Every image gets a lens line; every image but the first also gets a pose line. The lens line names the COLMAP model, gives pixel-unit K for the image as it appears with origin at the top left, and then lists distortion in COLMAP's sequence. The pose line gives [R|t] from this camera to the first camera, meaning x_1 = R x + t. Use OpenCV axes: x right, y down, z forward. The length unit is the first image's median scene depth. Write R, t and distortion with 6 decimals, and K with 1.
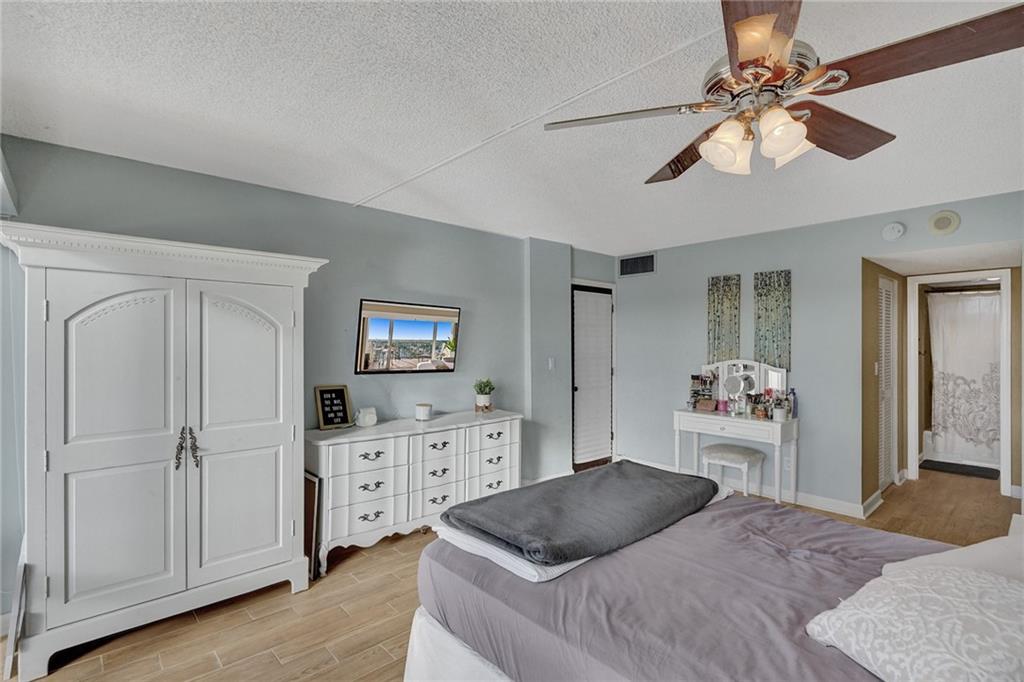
lens RADIAL K [[490.0, 0, 515.6], [0, 490.0, 337.4], [0, 0, 1]] dist [0.000306, -0.000164]
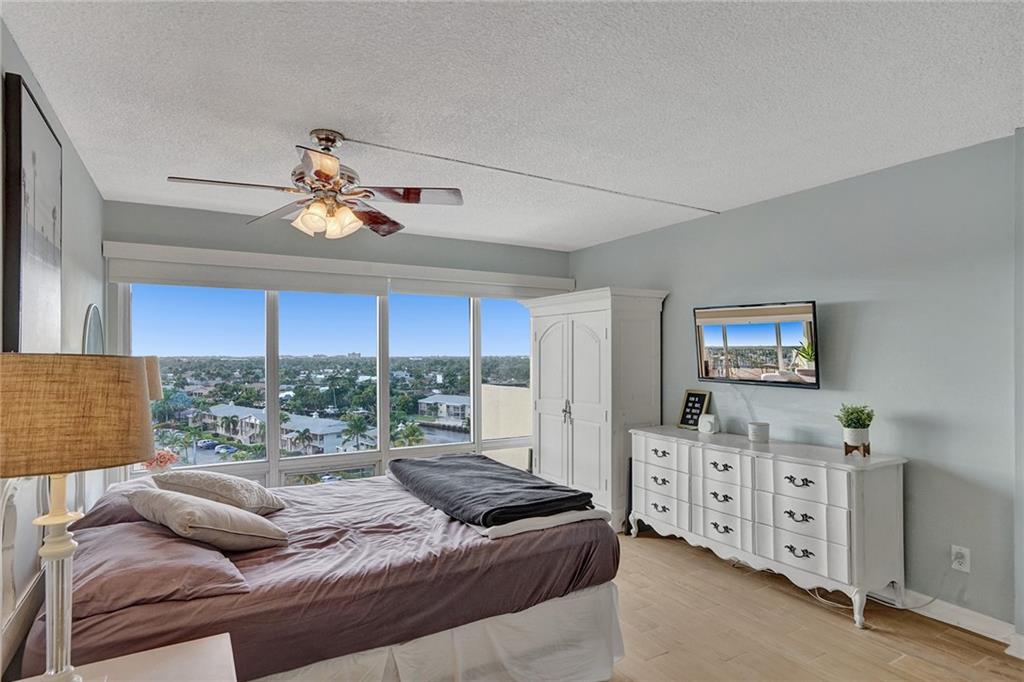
lens RADIAL K [[556.8, 0, 516.0], [0, 556.8, 354.1], [0, 0, 1]] dist [-0.022814, 0.005002]
pose [[-0.197510, -0.001326, -0.980300, 0.820017], [0.010978, 0.999933, -0.003565, 0.017454], [0.980239, -0.011466, -0.197482, 0.772951]]
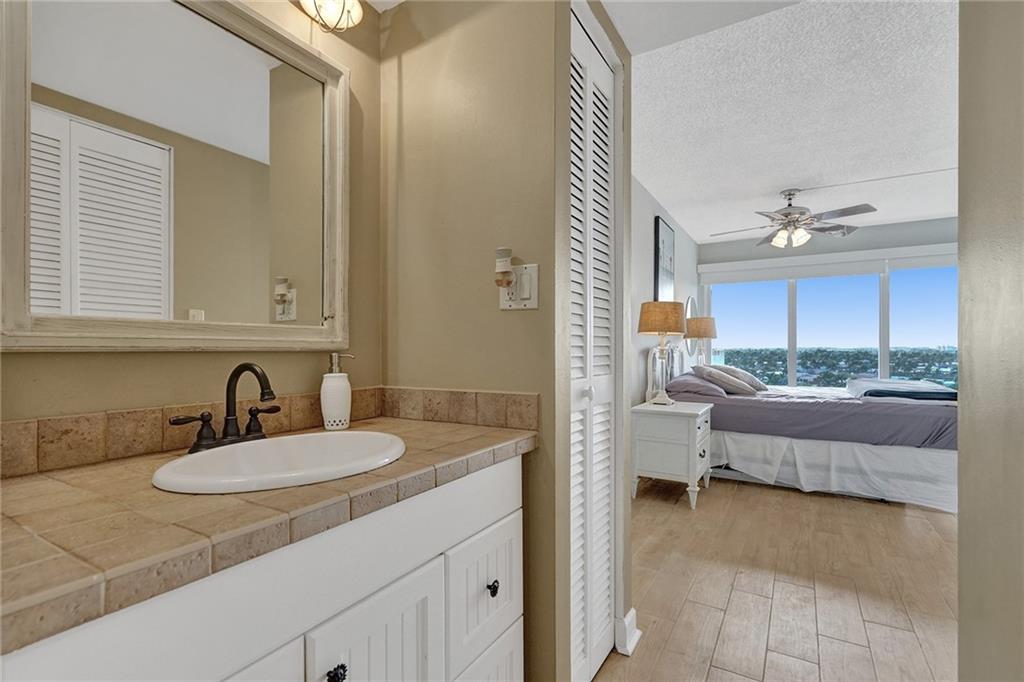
lens RADIAL K [[490.0, 0, 504.9], [0, 490.0, 349.0], [0, 0, 1]] dist [0.000306, -0.000164]
pose [[-0.955614, 0.002578, -0.294609, 1.168712], [0.004675, 0.999968, -0.006415, 0.110403], [0.294583, -0.007508, -0.955596, 1.316619]]
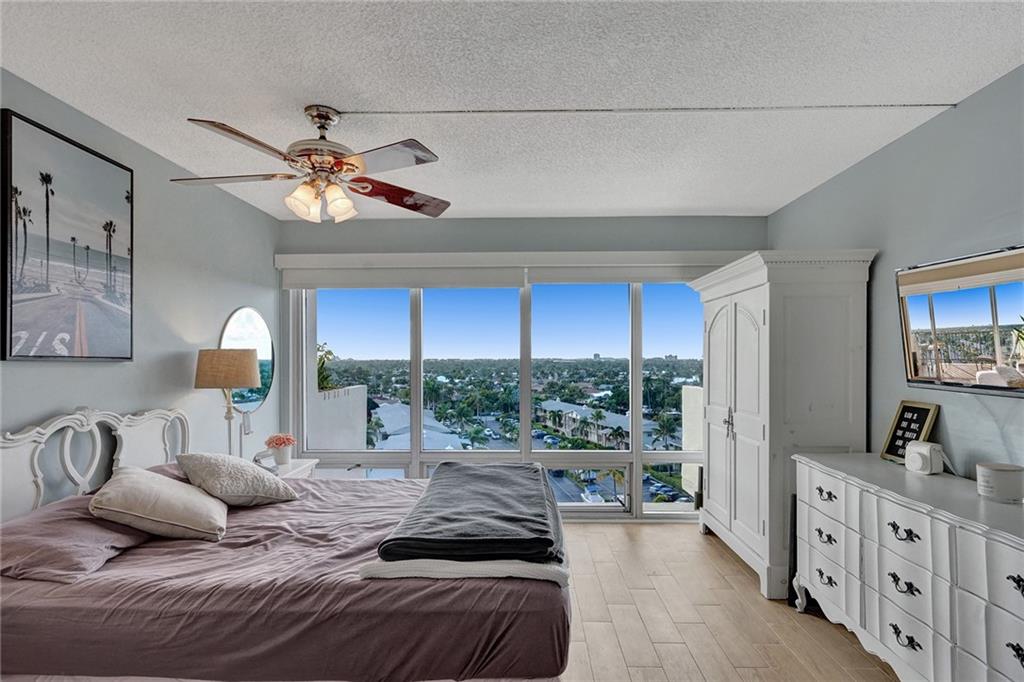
lens RADIAL K [[542.9, 0, 515.7], [0, 542.9, 360.7], [0, 0, 1]] dist [0.005923, -0.002958]
pose [[-0.690364, 0.004872, -0.723446, 0.484319], [0.008629, 0.999962, -0.001500, 0.035782], [0.723410, -0.007278, -0.690380, 1.023503]]
